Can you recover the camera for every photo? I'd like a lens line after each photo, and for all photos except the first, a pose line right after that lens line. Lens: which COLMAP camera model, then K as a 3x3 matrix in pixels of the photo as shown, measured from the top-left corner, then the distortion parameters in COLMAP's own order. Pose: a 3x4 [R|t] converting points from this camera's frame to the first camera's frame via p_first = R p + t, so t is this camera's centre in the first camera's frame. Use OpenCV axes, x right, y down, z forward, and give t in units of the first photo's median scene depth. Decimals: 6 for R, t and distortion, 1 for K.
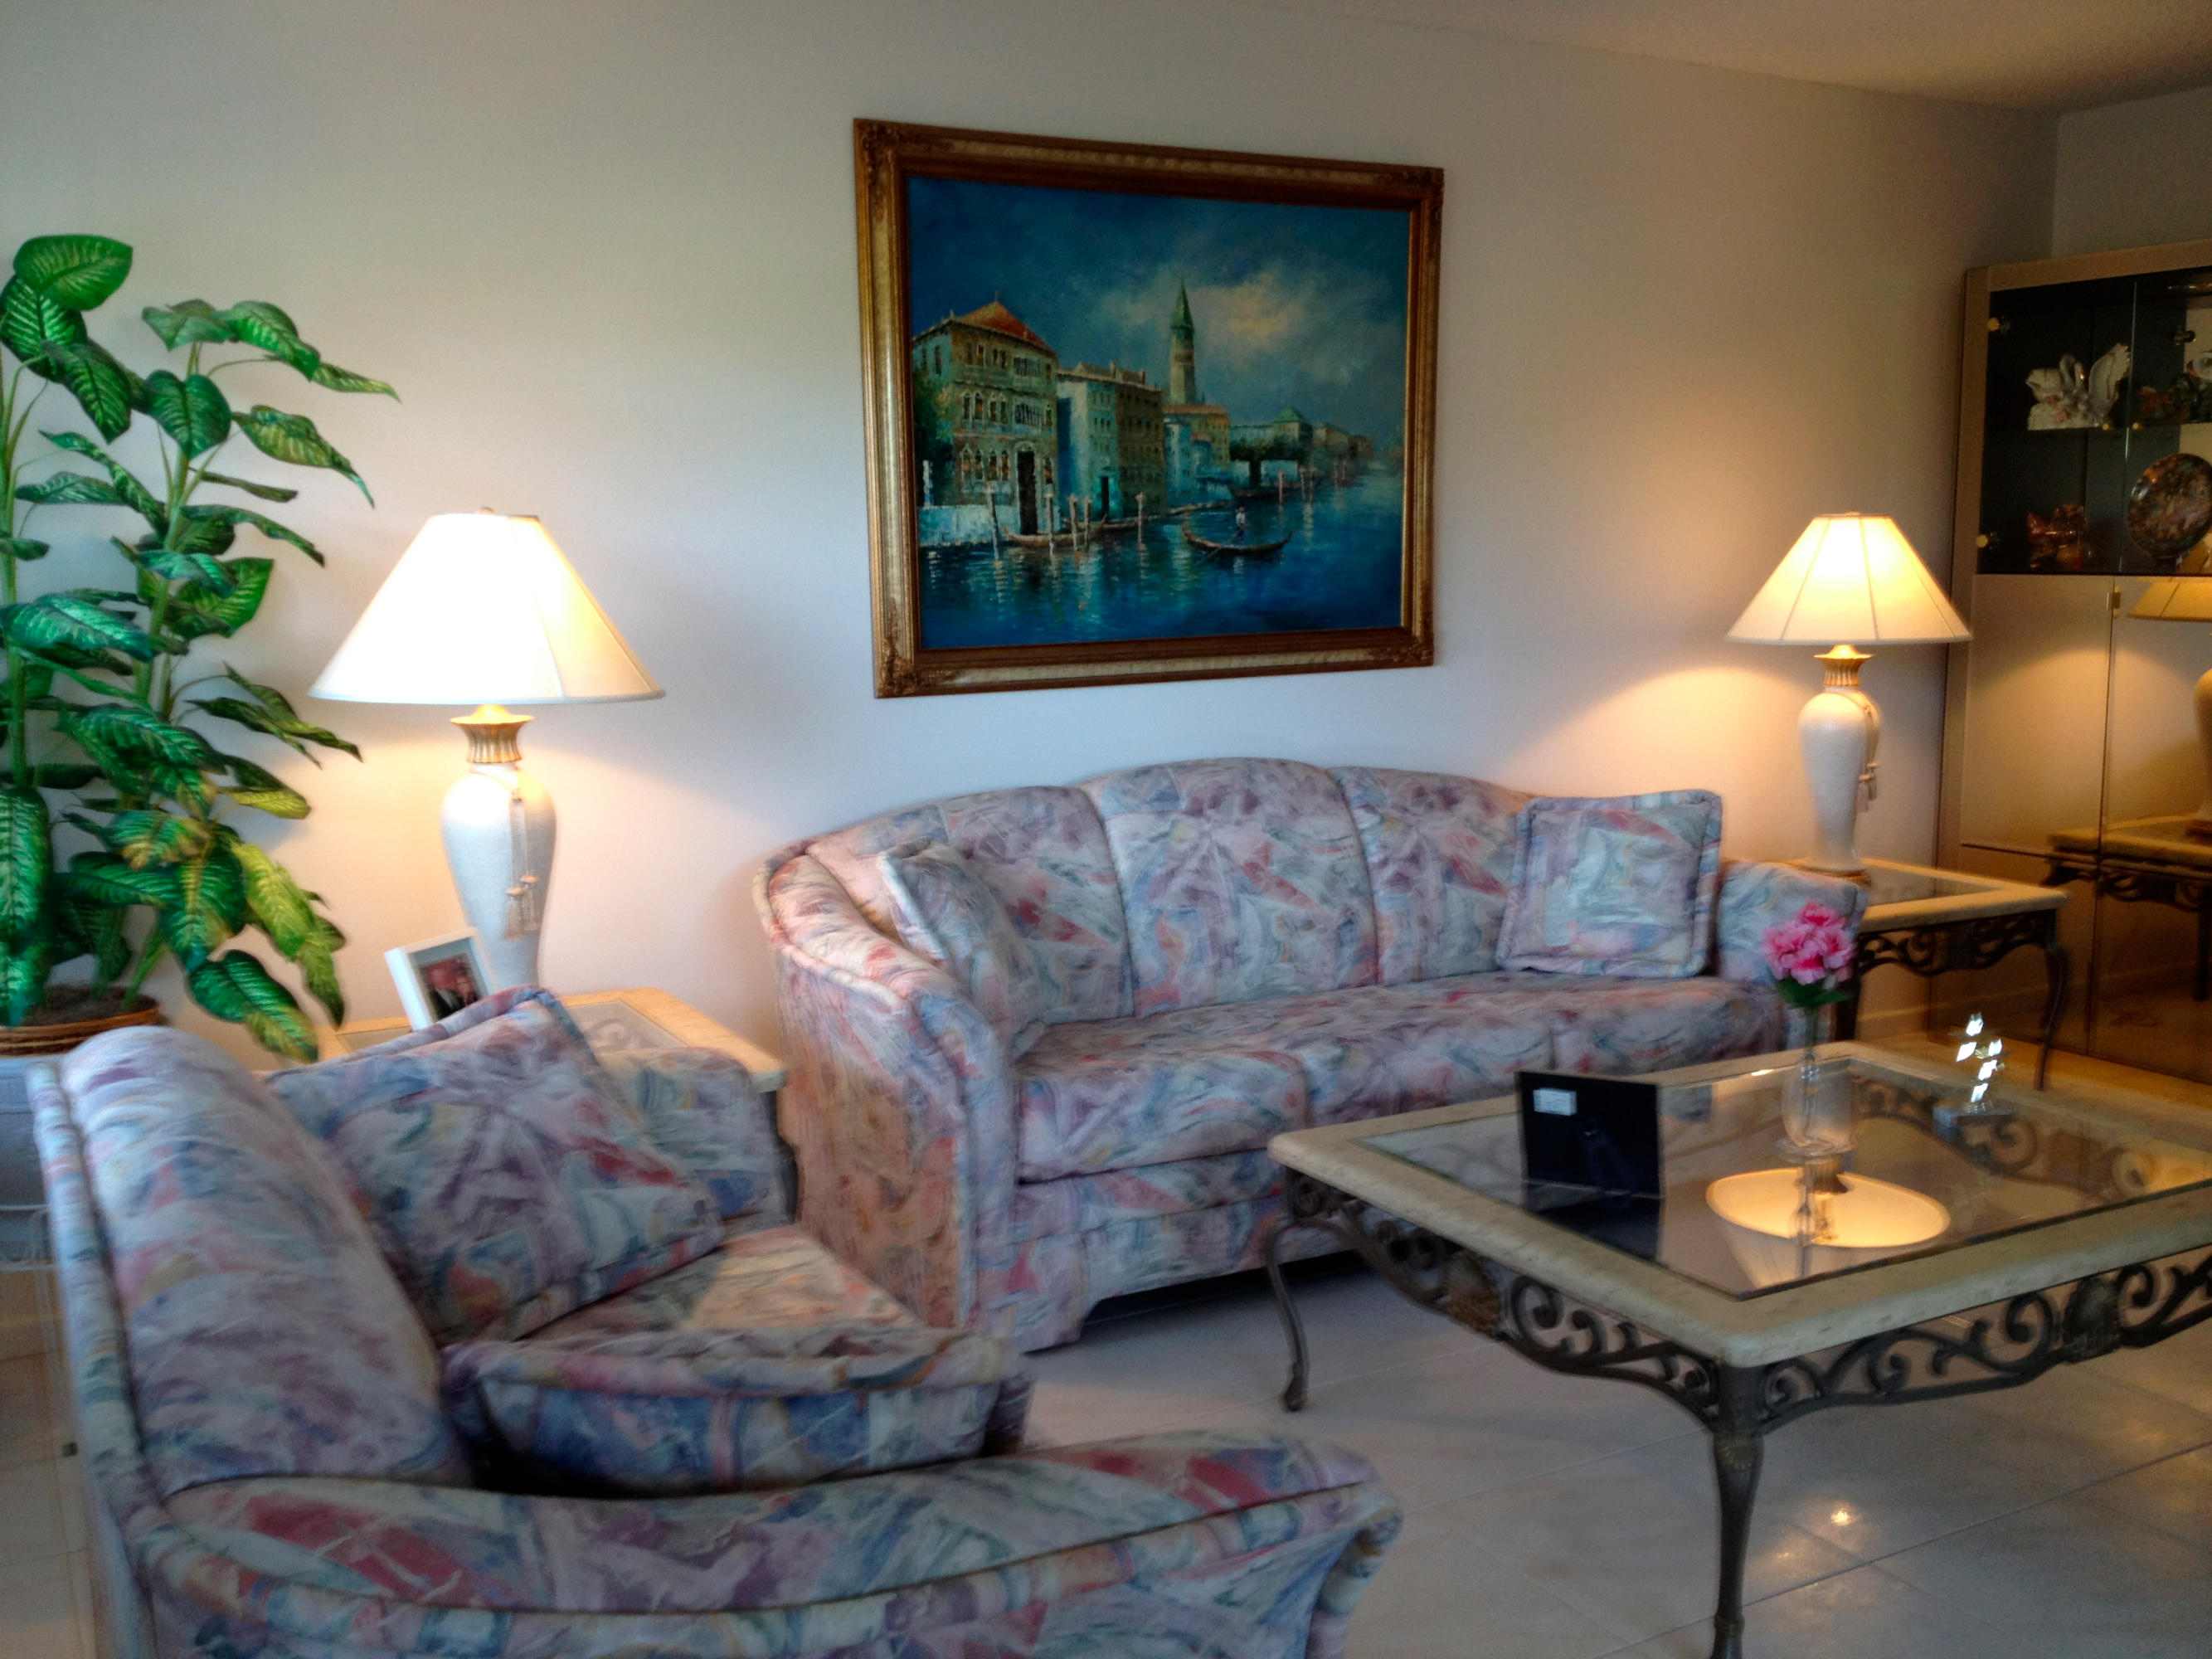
lens RADIAL K [[2054.4, 0, 1103.1], [0, 2054.4, 845.1], [0, 0, 1]] dist [0.184602, -0.436538]
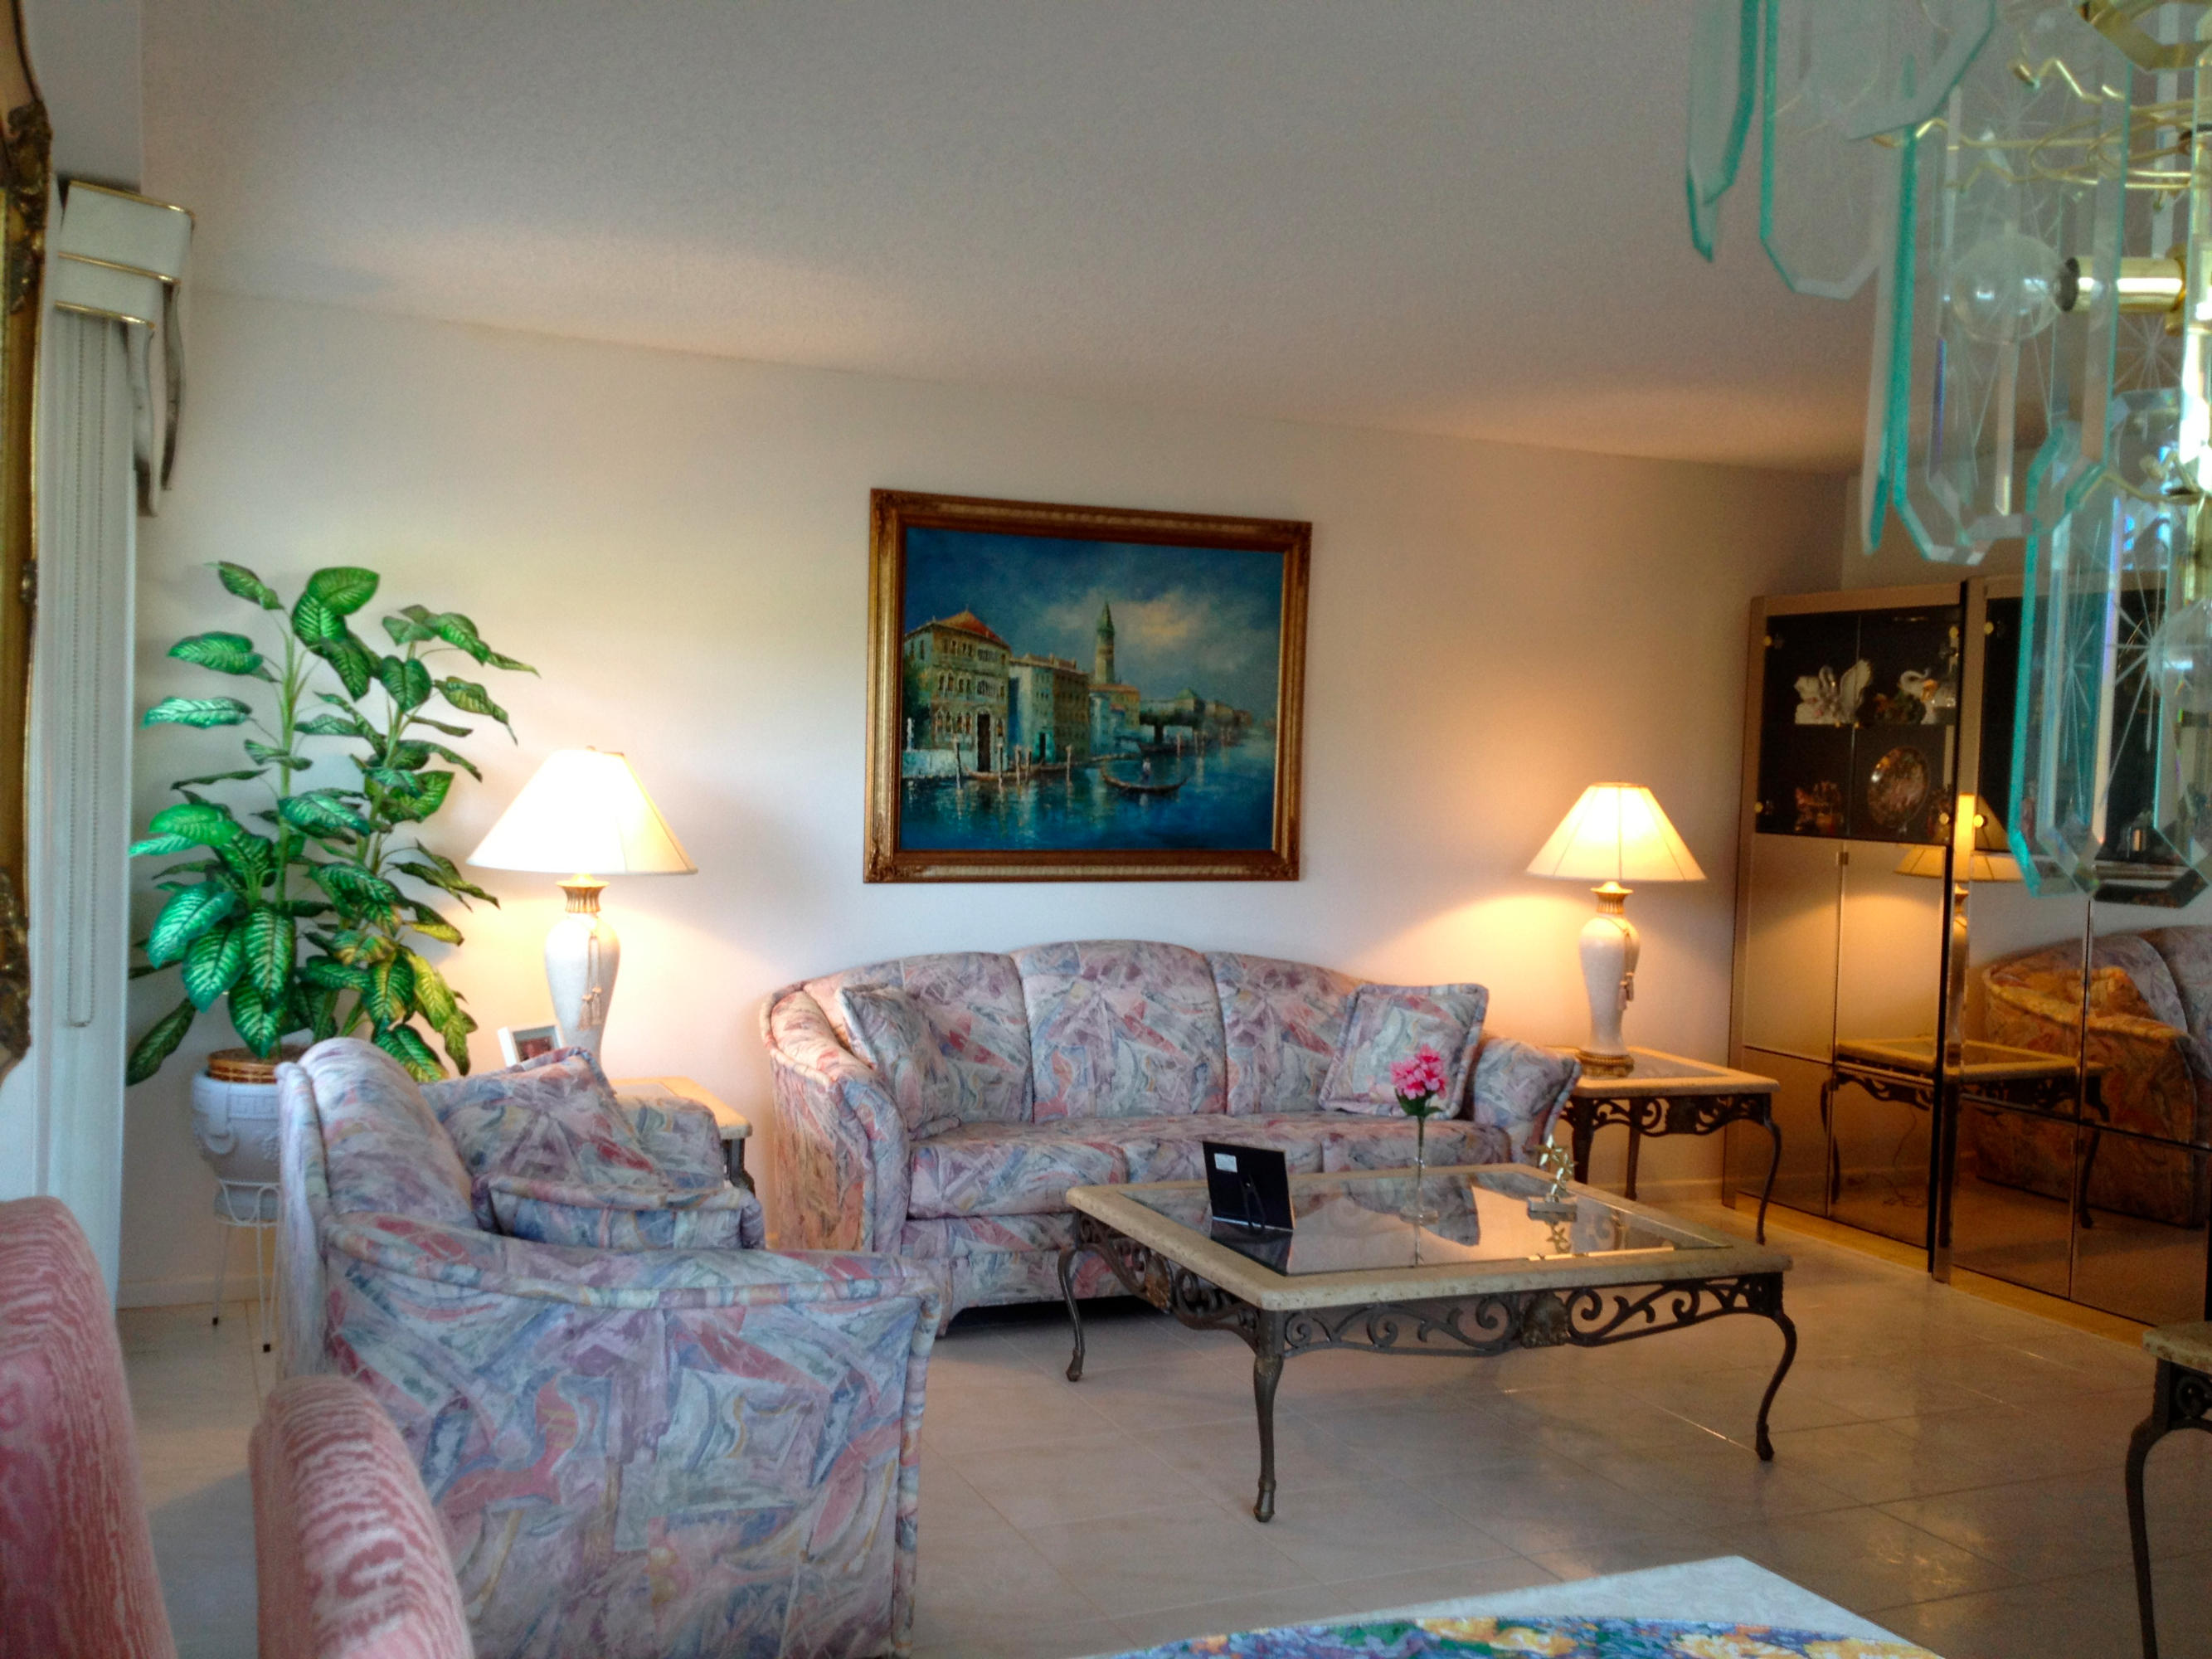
lens RADIAL K [[2054.4, 0, 1103.1], [0, 2054.4, 845.1], [0, 0, 1]] dist [0.184602, -0.436538]
pose [[0.995190, 0.047866, -0.085469, 0.166203], [-0.056058, 0.993785, -0.096176, 0.028067], [0.080335, 0.100504, 0.991688, -0.369567]]
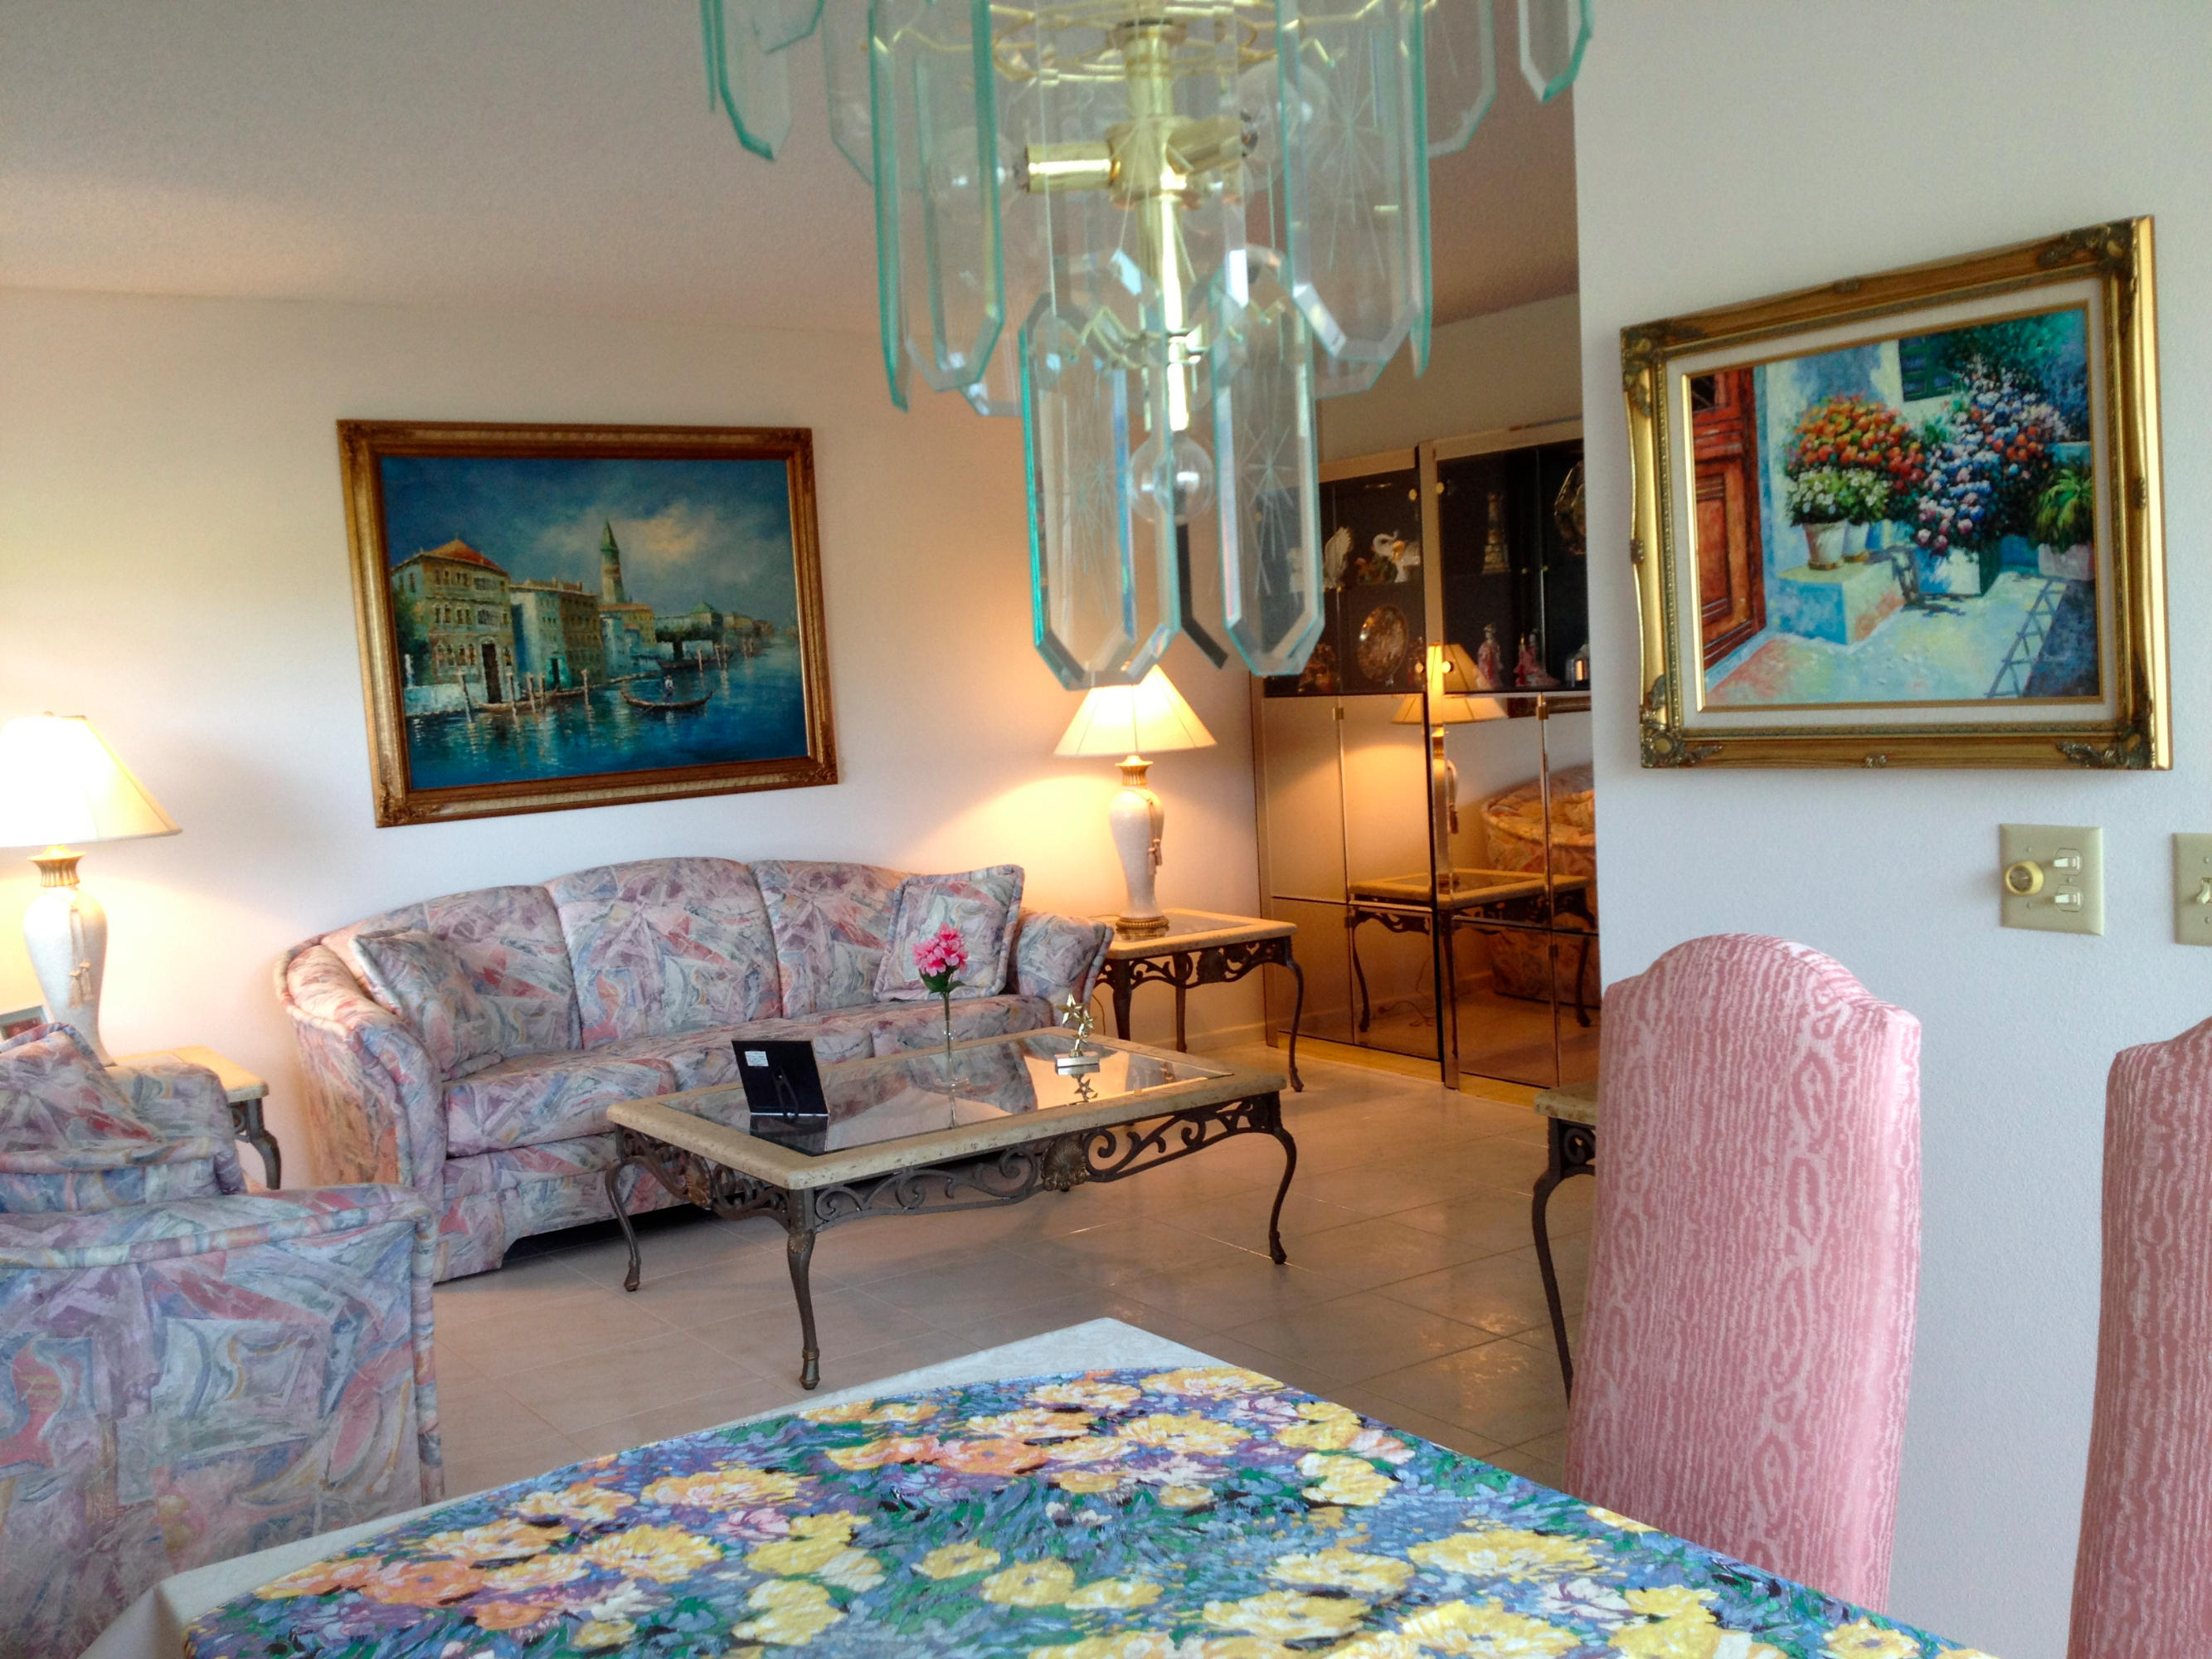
lens RADIAL K [[2059.3, 0, 1108.5], [0, 2059.3, 840.5], [0, 0, 1]] dist [0.206297, -0.486700]
pose [[0.993794, -0.052180, 0.098233, 0.227785], [0.057904, 0.996731, -0.056346, 0.041907], [-0.094972, 0.061684, 0.993567, -0.409701]]
